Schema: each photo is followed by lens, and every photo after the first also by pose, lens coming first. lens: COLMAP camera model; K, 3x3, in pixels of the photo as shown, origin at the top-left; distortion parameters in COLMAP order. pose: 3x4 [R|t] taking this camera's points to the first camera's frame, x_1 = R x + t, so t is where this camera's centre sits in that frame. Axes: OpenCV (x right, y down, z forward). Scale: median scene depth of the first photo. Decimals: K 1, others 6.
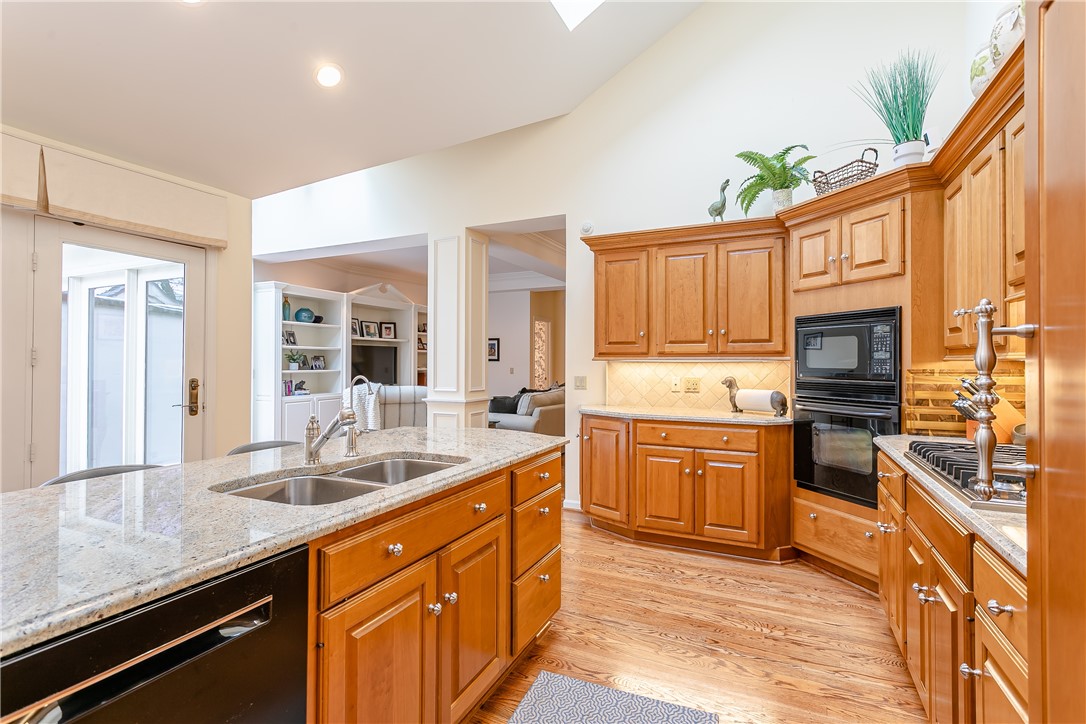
lens RADIAL K [[513.0, 0, 539.3], [0, 513.0, 358.6], [0, 0, 1]] dist [0.000529, 0.001921]
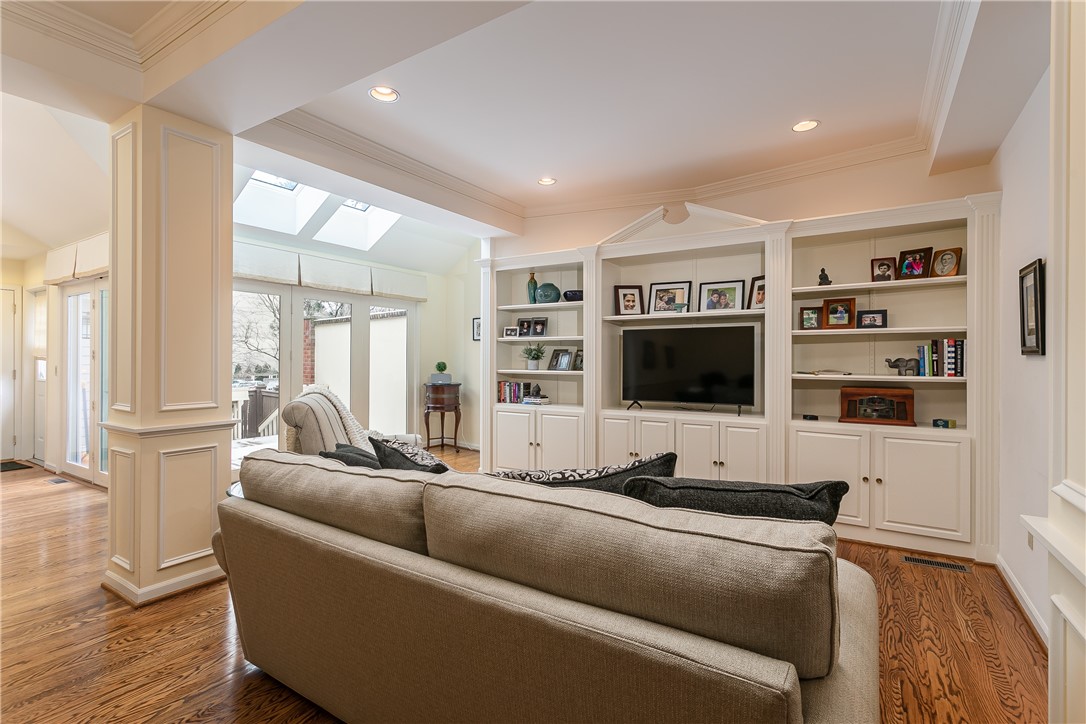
lens RADIAL K [[513.0, 0, 541.7], [0, 513.0, 359.6], [0, 0, 1]] dist [0.000529, 0.001921]
pose [[-0.119295, -0.003488, -0.992853, 0.263137], [0.001760, 0.999992, -0.003725, 0.010948], [0.992857, -0.002191, -0.119288, 1.120596]]
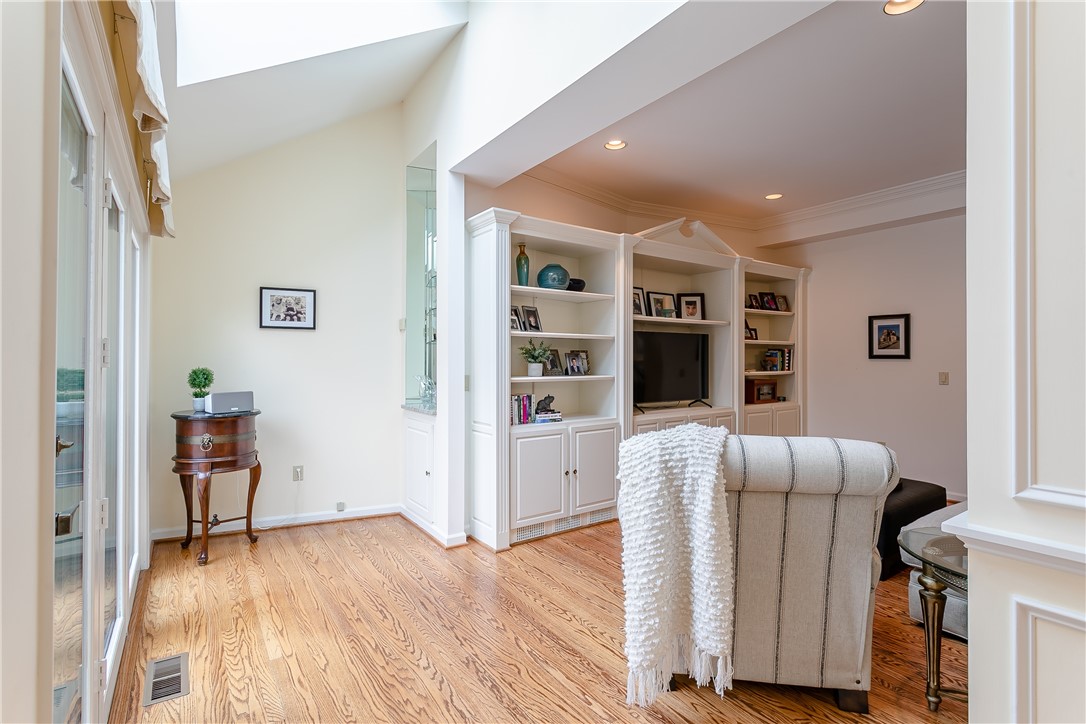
lens RADIAL K [[513.0, 0, 541.3], [0, 513.0, 355.3], [0, 0, 1]] dist [0.000529, 0.001921]
pose [[0.869371, -0.004958, -0.494136, -0.202163], [0.003772, 0.999987, -0.003396, 0.002006], [0.494146, 0.001089, 0.869378, 0.530604]]
